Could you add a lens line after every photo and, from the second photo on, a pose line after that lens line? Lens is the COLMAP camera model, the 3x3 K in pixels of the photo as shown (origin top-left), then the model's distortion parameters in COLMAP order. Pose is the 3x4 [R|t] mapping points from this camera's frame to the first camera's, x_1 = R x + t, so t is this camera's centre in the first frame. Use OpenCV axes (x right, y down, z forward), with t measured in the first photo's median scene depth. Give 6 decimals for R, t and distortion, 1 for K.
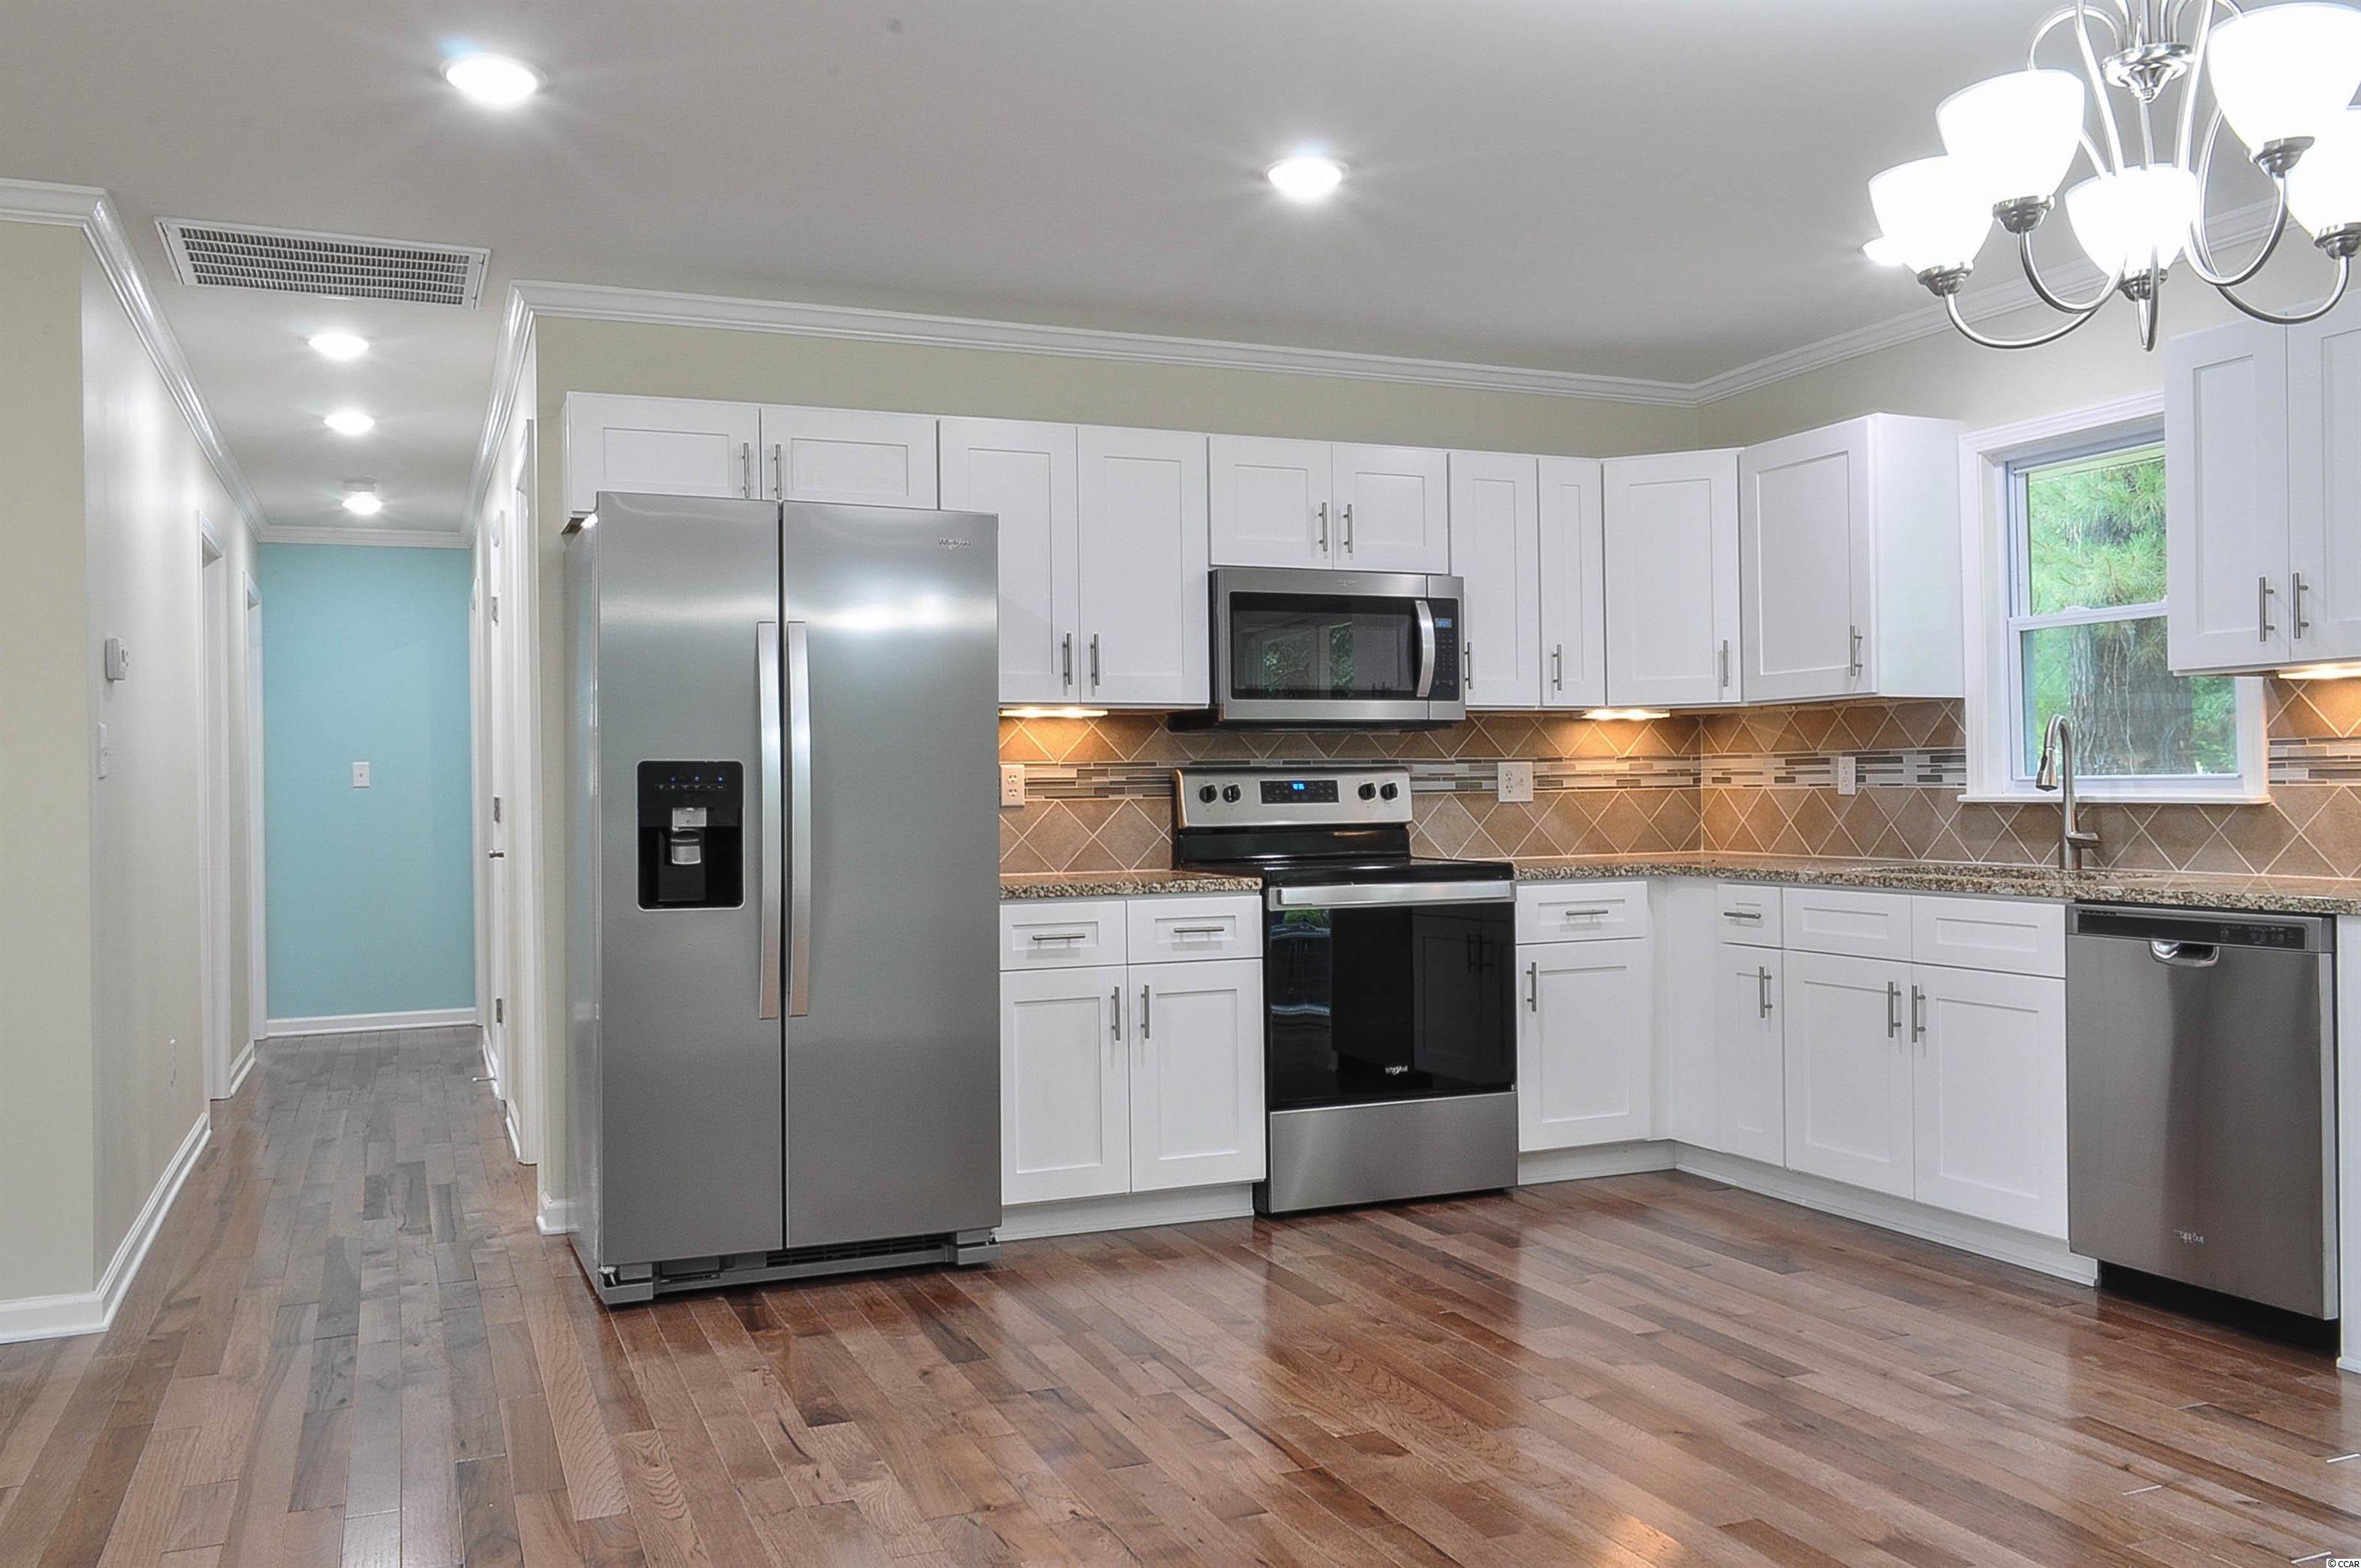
lens RADIAL K [[1891.7, 0, 1193.0], [0, 1891.7, 791.7], [0, 0, 1]] dist [-0.009199, 0.002054]
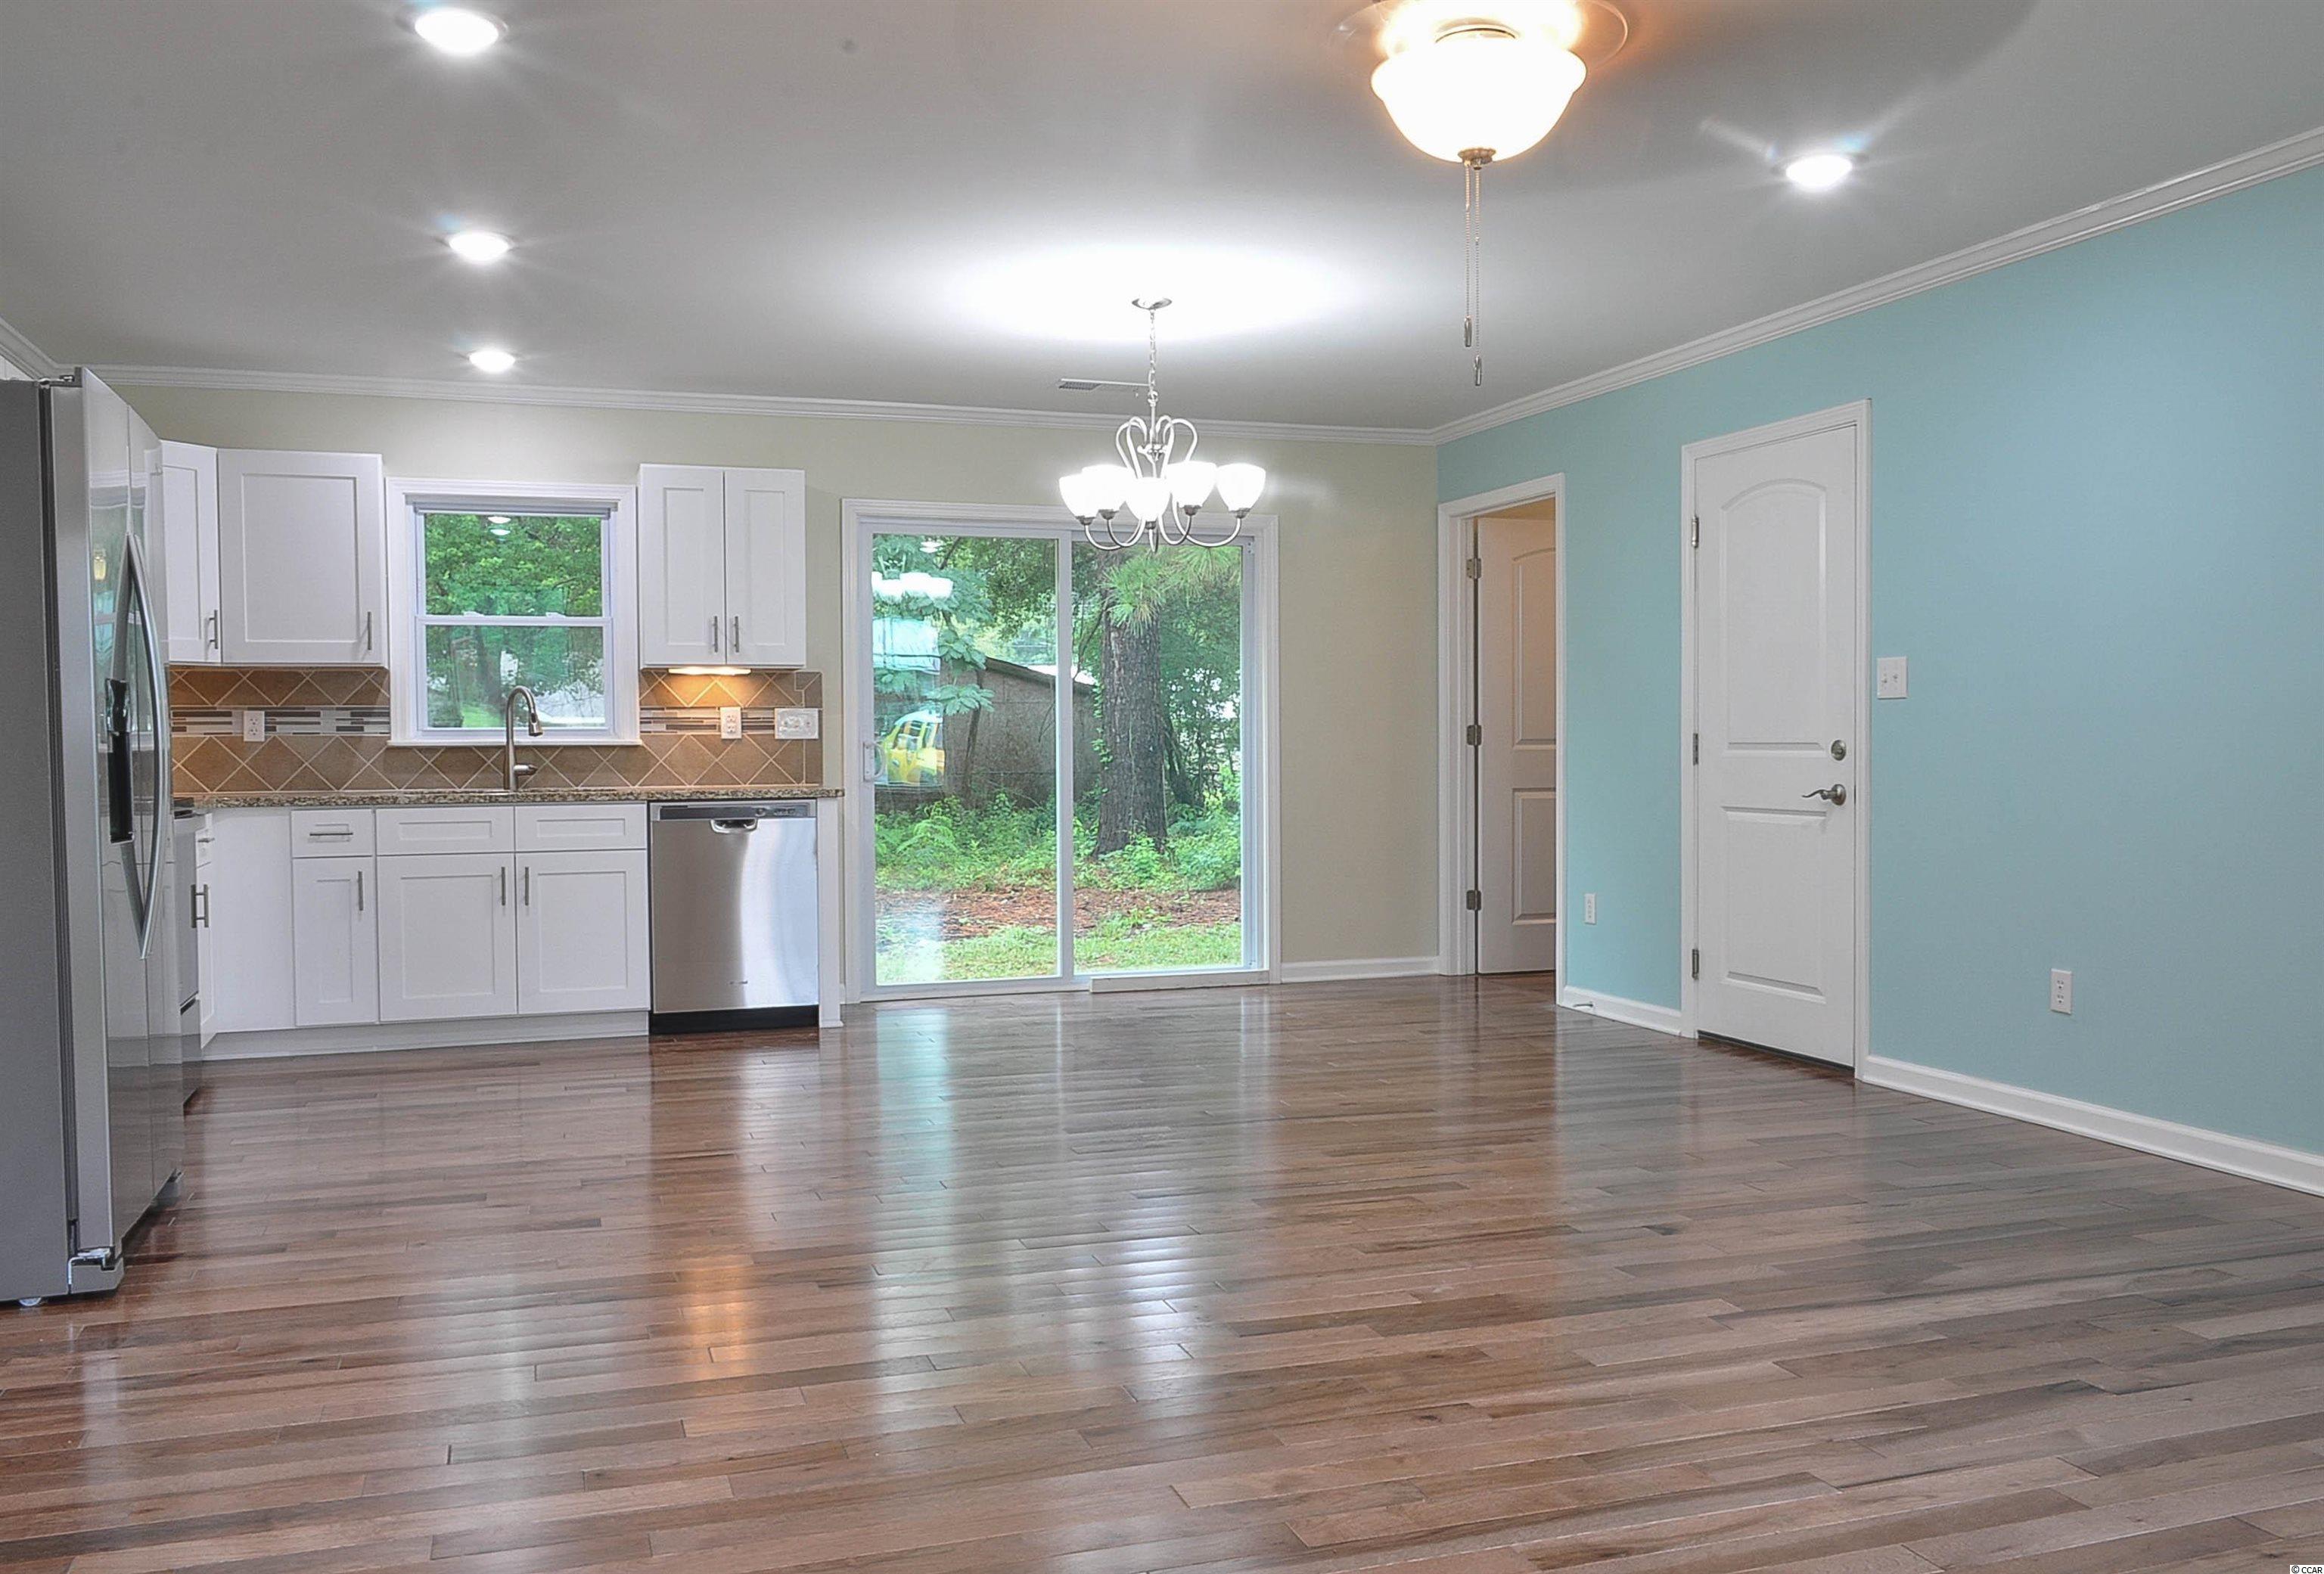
lens RADIAL K [[1878.0, 0, 1162.0], [0, 1878.0, 787.0], [0, 0, 1]] dist [-0.012017, -0.006254]
pose [[0.068695, -0.014286, 0.997535, -0.963300], [0.007883, 0.999874, 0.013777, 0.021883], [-0.997607, 0.006917, 0.068799, 0.372050]]
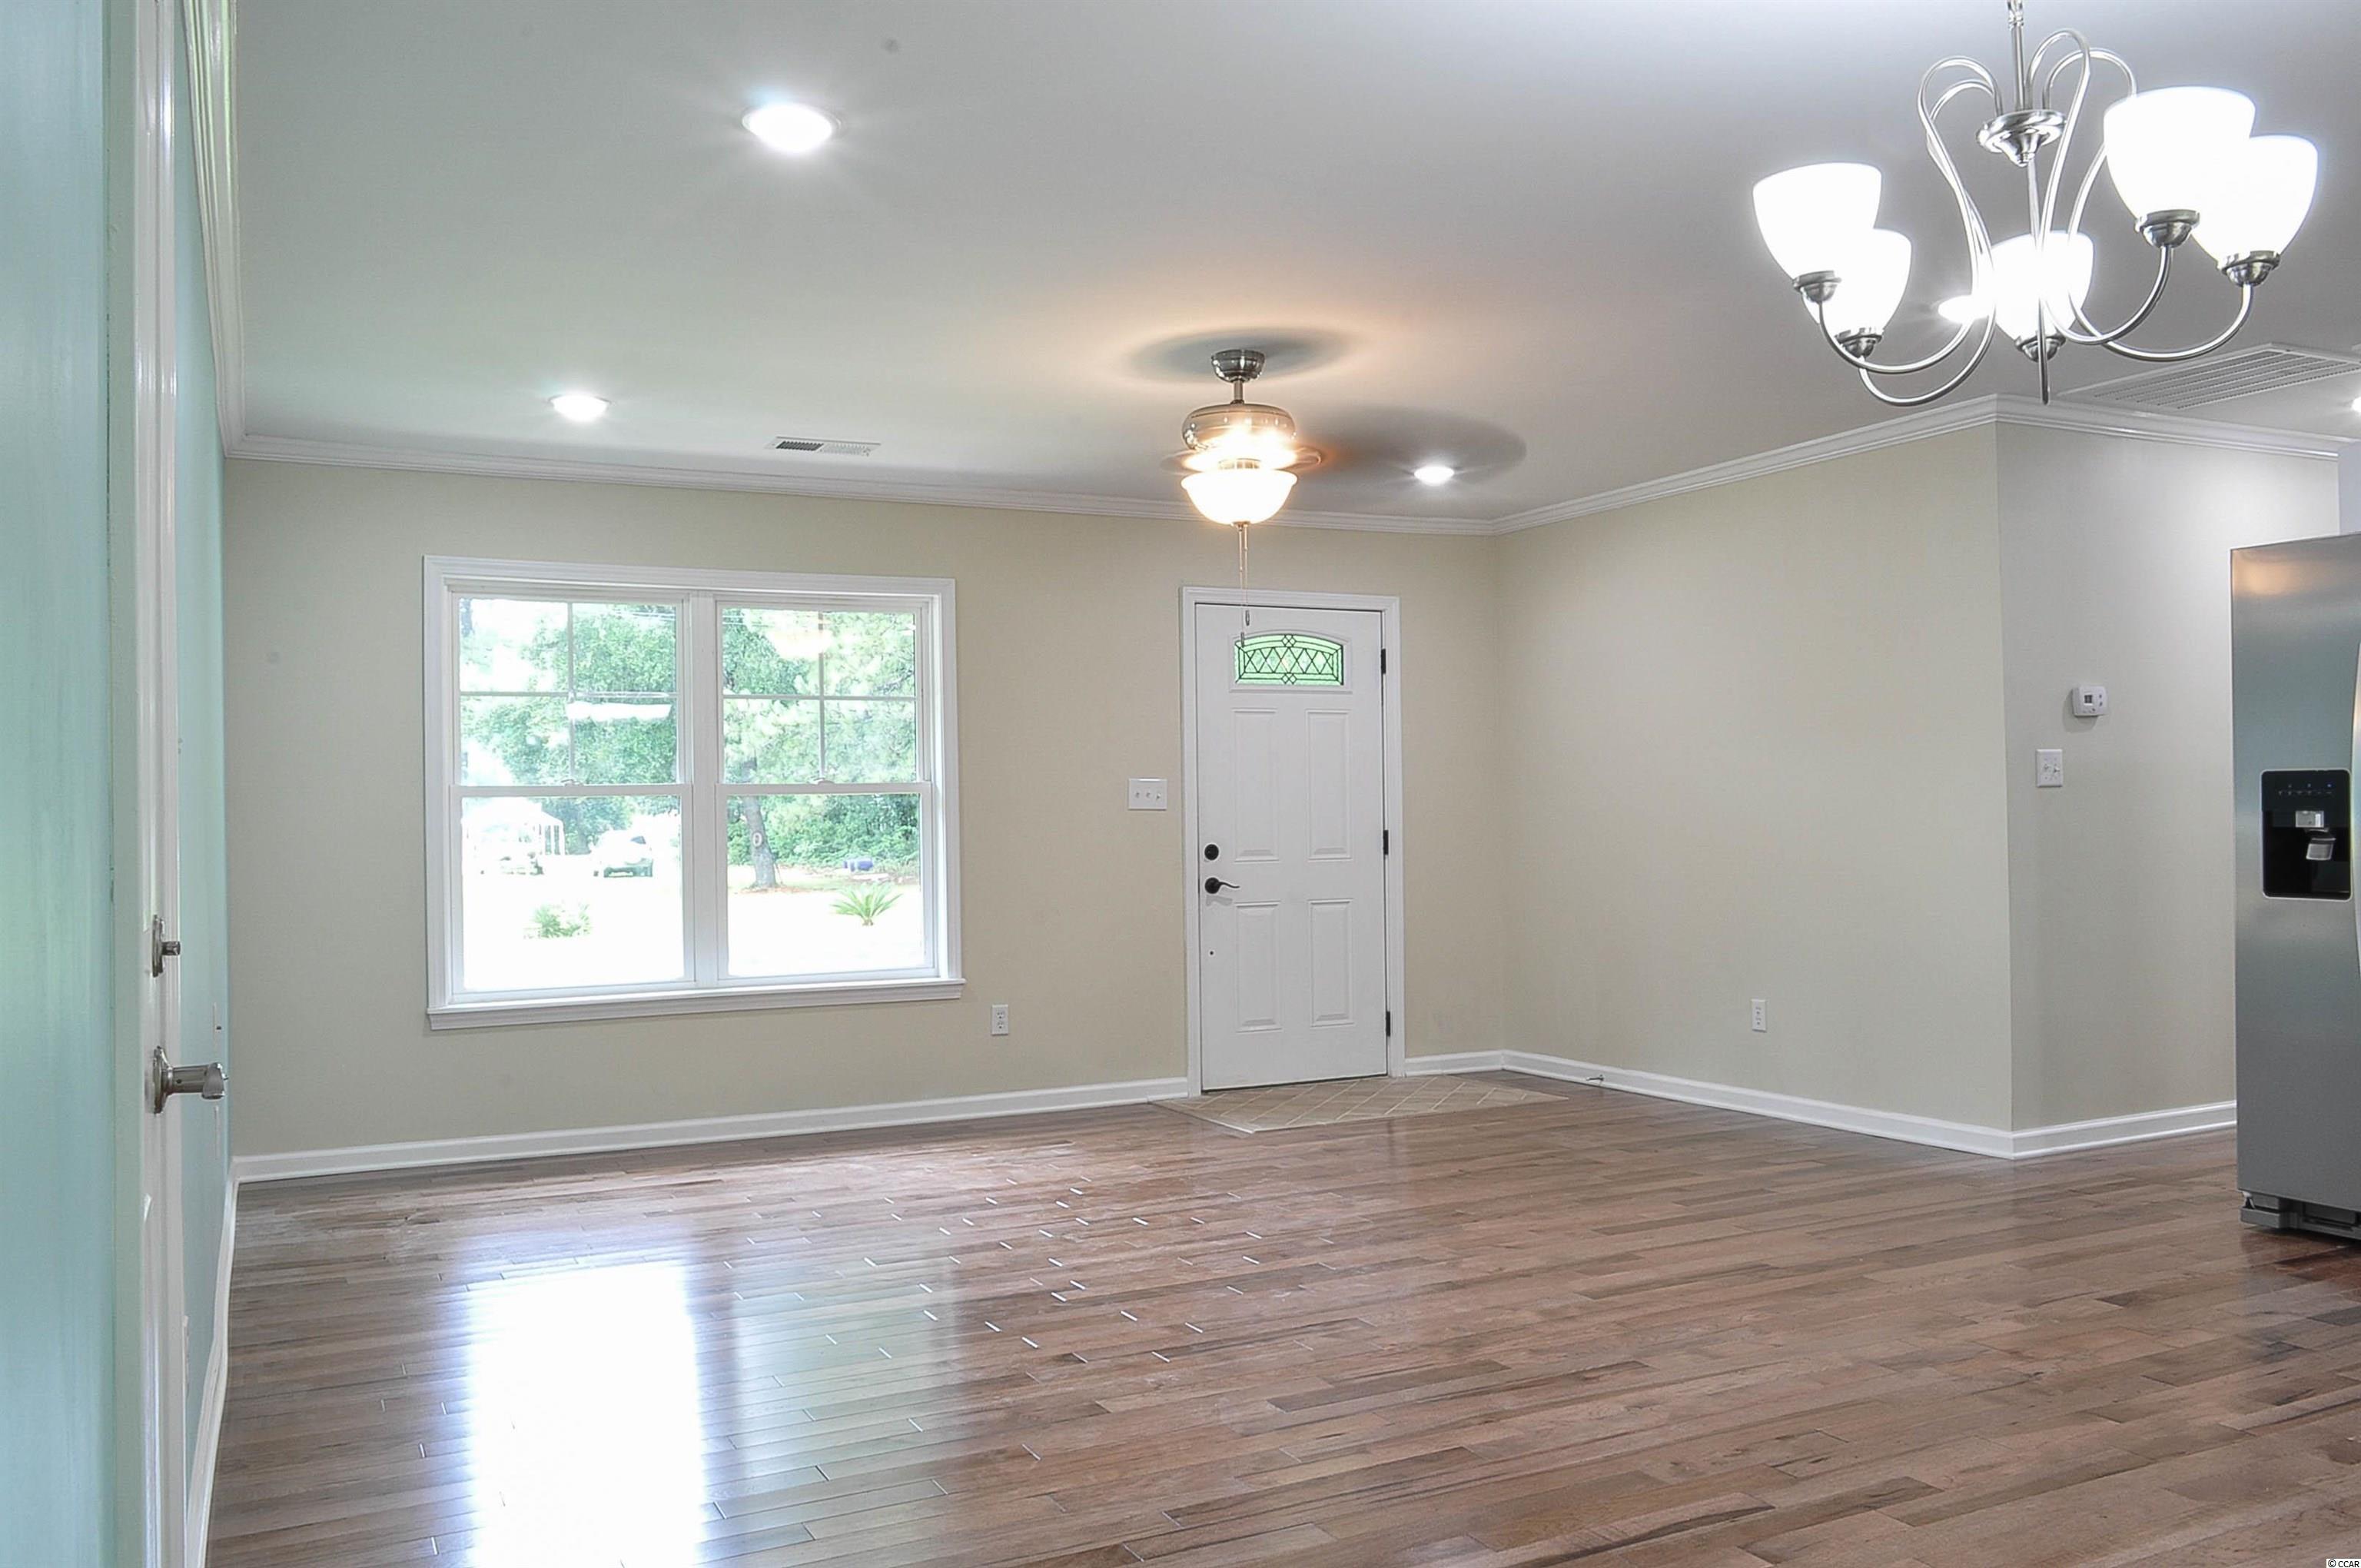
lens RADIAL K [[1849.5, 0, 1191.2], [0, 1849.5, 792.1], [0, 0, 1]] dist [-0.011692, 0.004790]
pose [[0.070213, -0.001151, -0.997531, 0.685337], [0.016966, 0.999856, 0.000041, -0.012324], [0.997388, -0.016927, 0.070222, 0.209550]]
